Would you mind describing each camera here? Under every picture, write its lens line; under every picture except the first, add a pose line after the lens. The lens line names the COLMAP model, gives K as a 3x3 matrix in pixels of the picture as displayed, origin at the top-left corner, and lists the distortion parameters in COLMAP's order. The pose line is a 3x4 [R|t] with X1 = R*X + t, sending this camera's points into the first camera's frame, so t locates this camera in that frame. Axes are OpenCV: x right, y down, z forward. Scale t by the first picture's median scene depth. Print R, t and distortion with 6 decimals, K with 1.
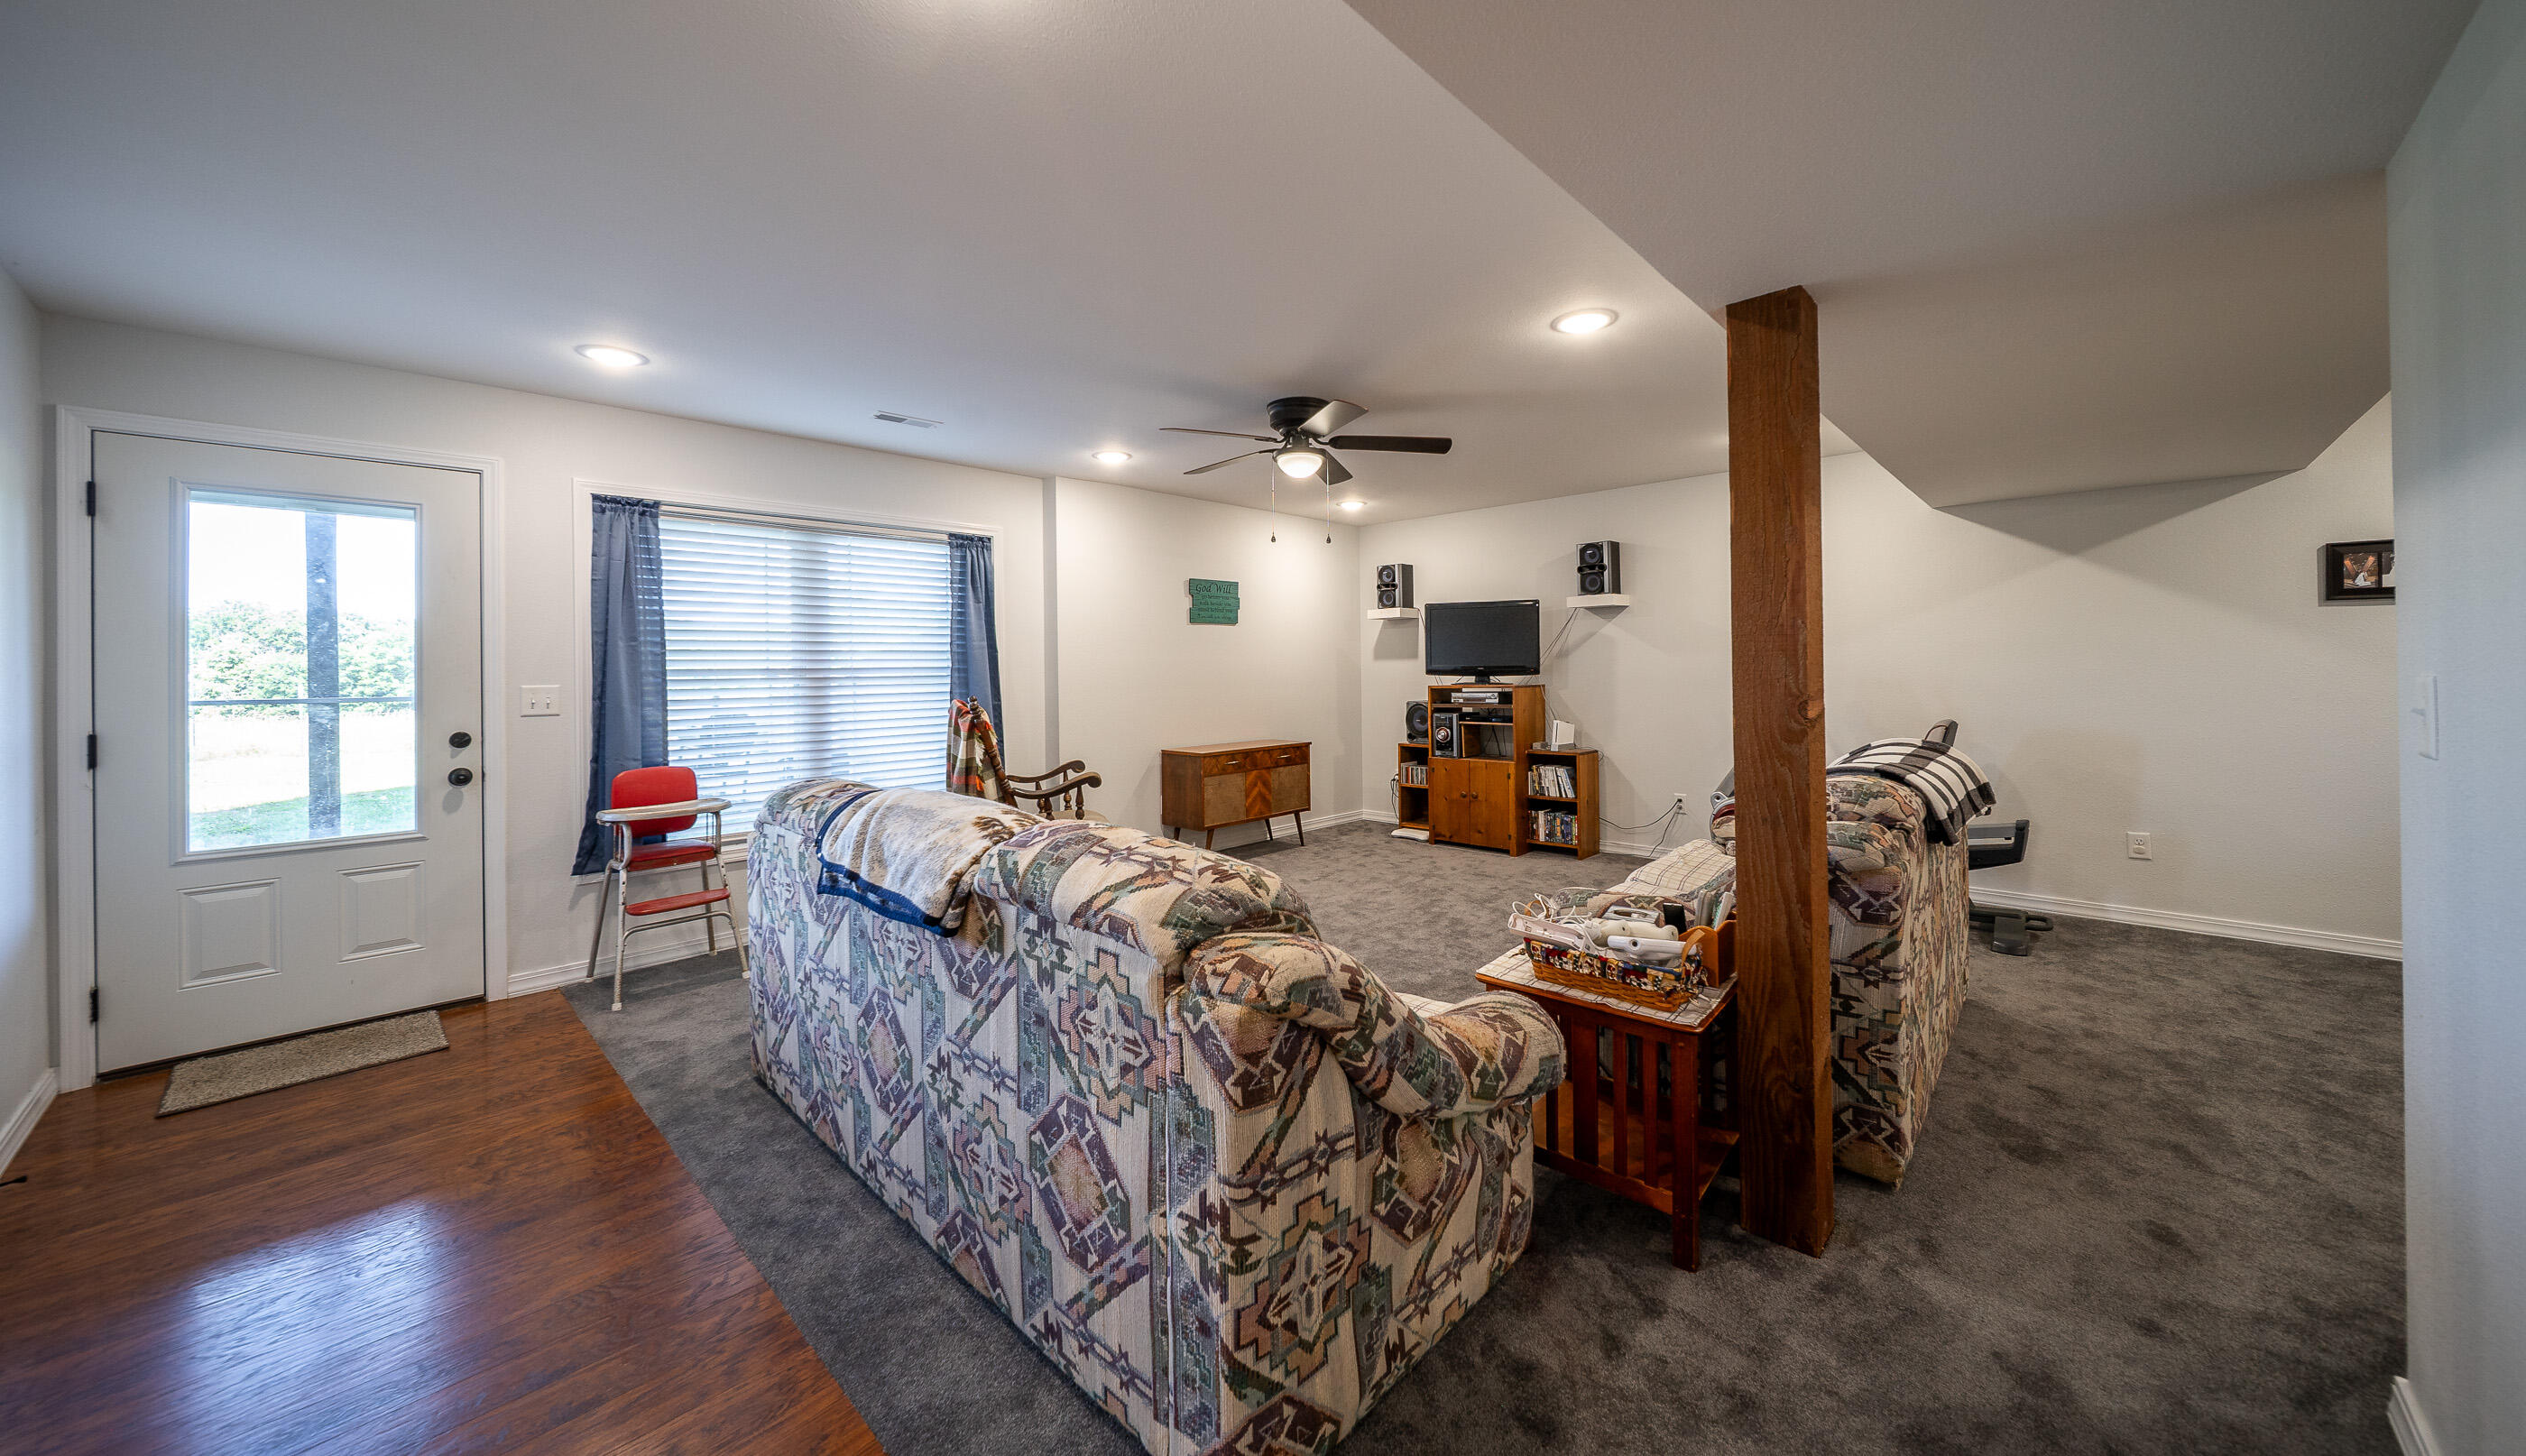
lens RADIAL K [[879.2, 0, 1271.2], [0, 879.2, 665.3], [0, 0, 1]] dist [0.003339, 0.000066]
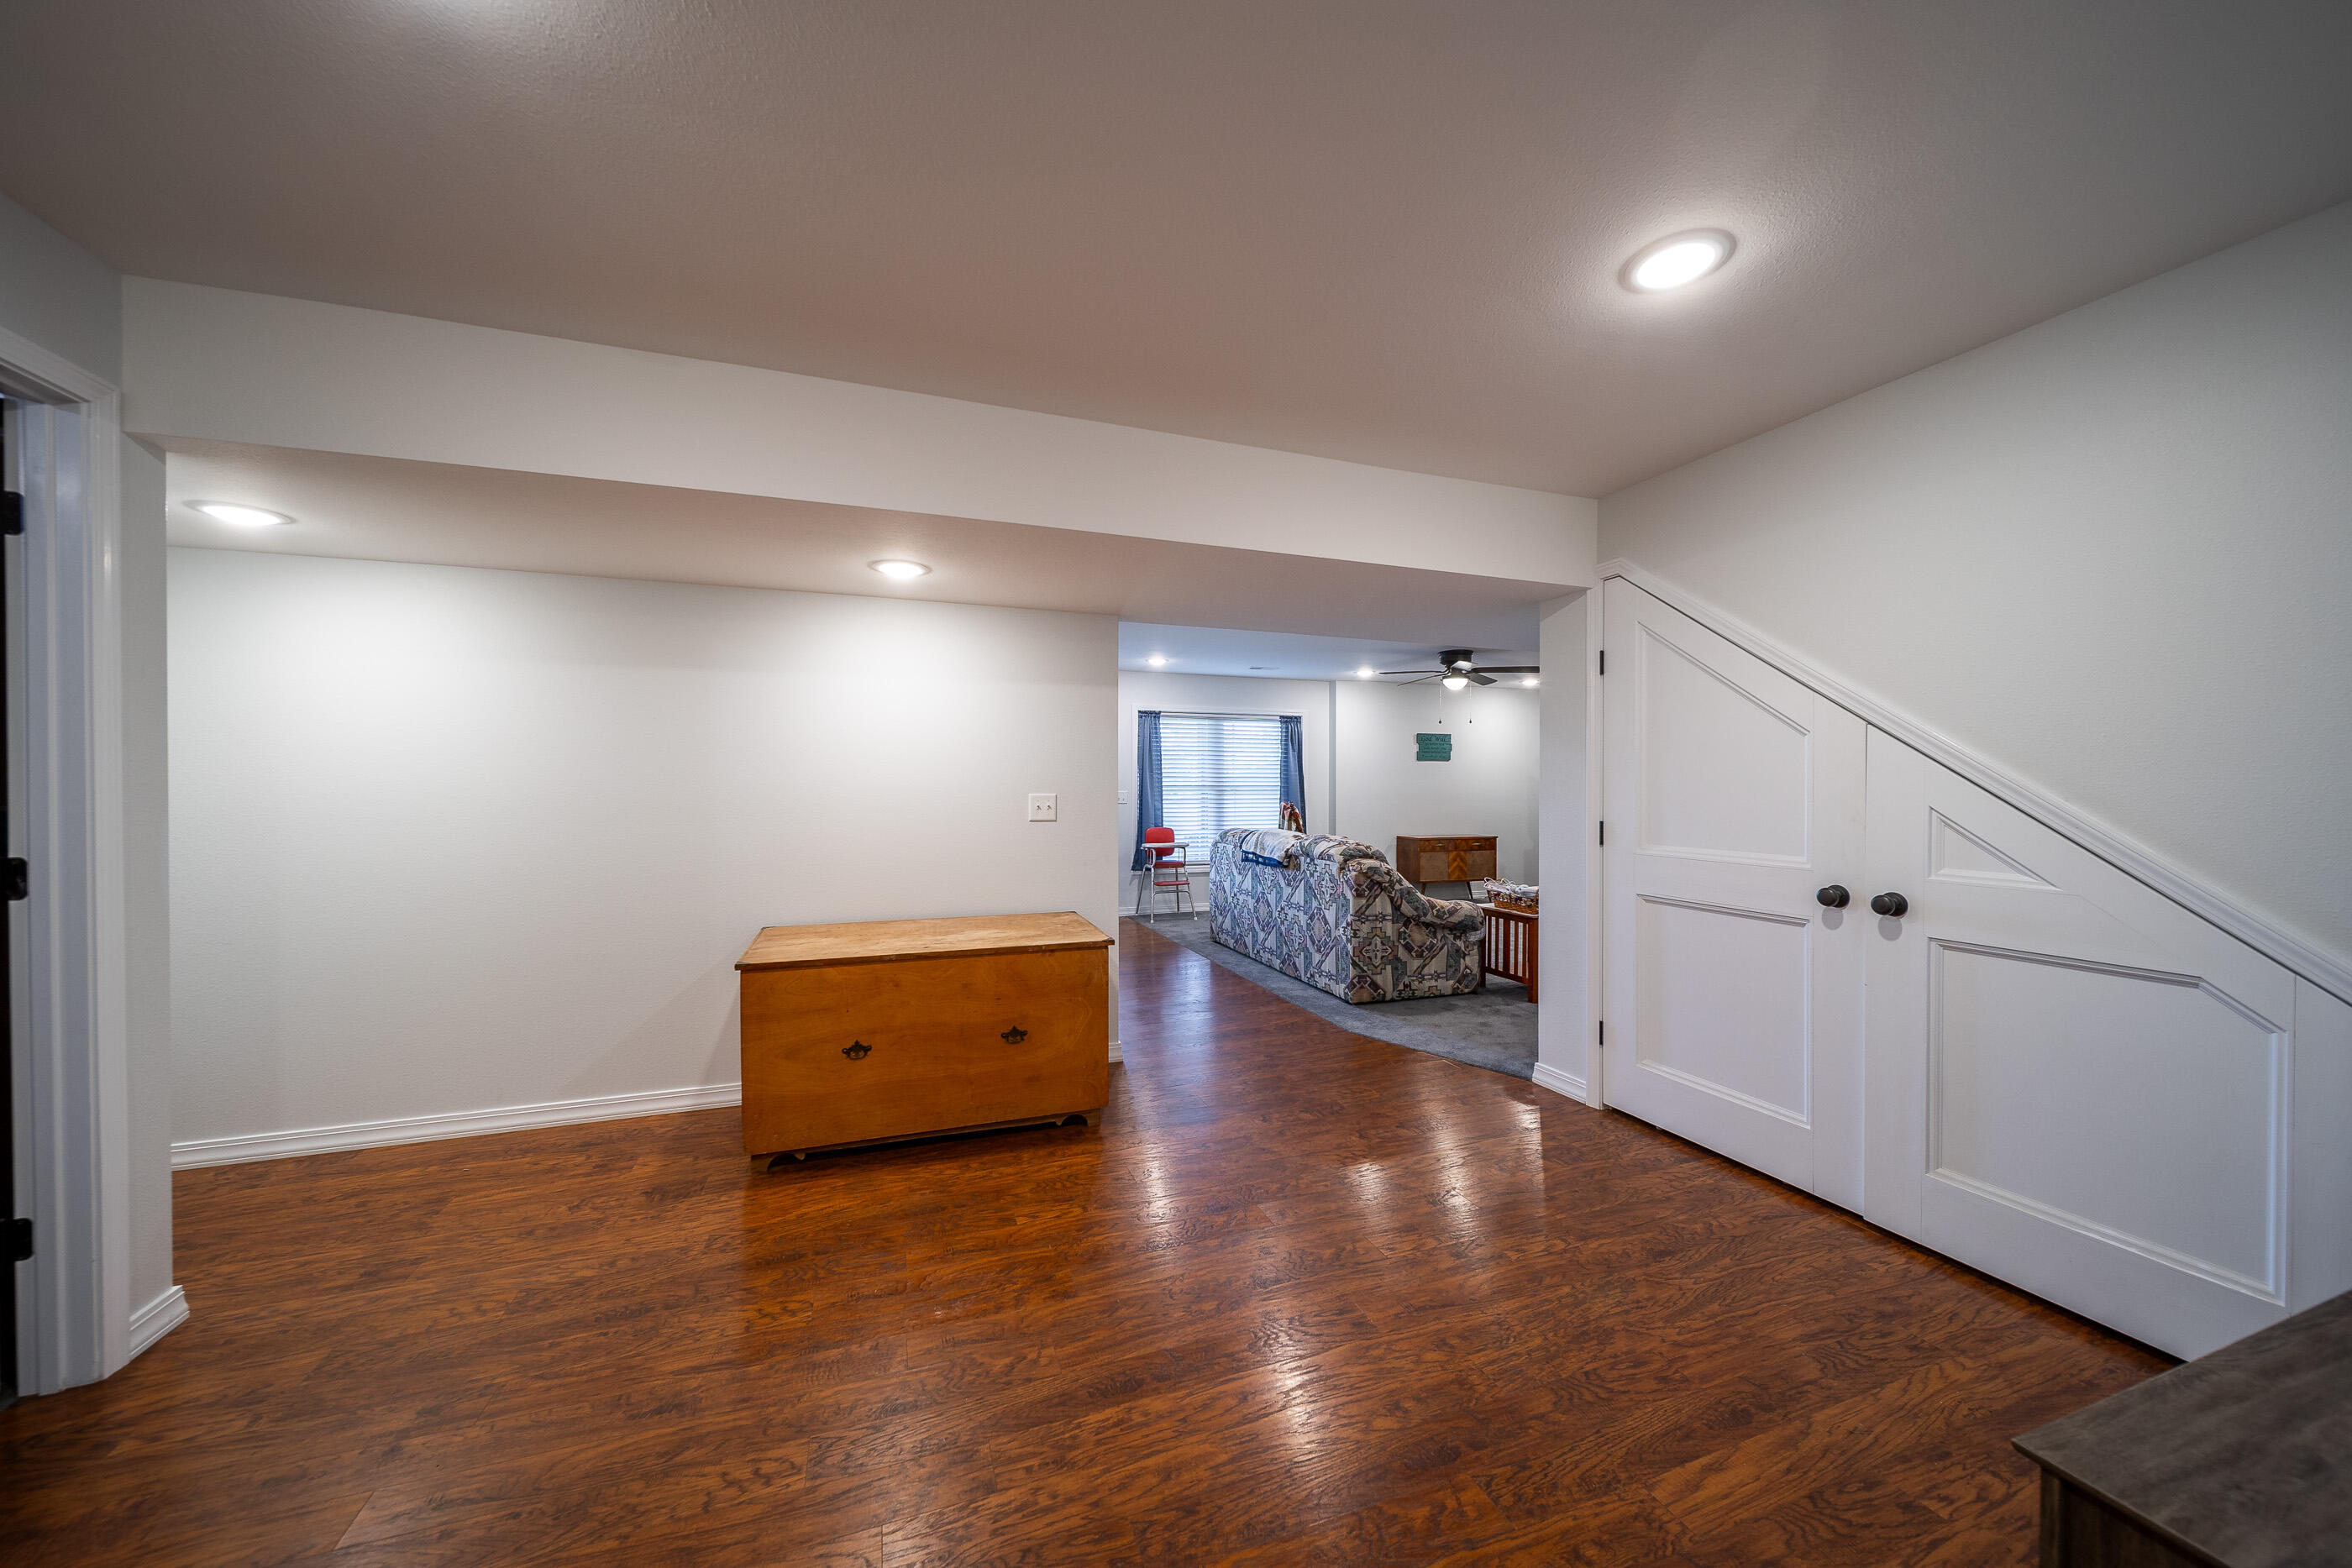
lens RADIAL K [[818.0, 0, 1174.0], [0, 818.0, 789.8], [0, 0, 1]] dist [-0.001849, -0.000676]
pose [[0.892993, 0.015150, -0.449815, 0.672646], [-0.011799, 0.999878, 0.010253, -0.011784], [0.449915, -0.003849, 0.893063, -2.028029]]
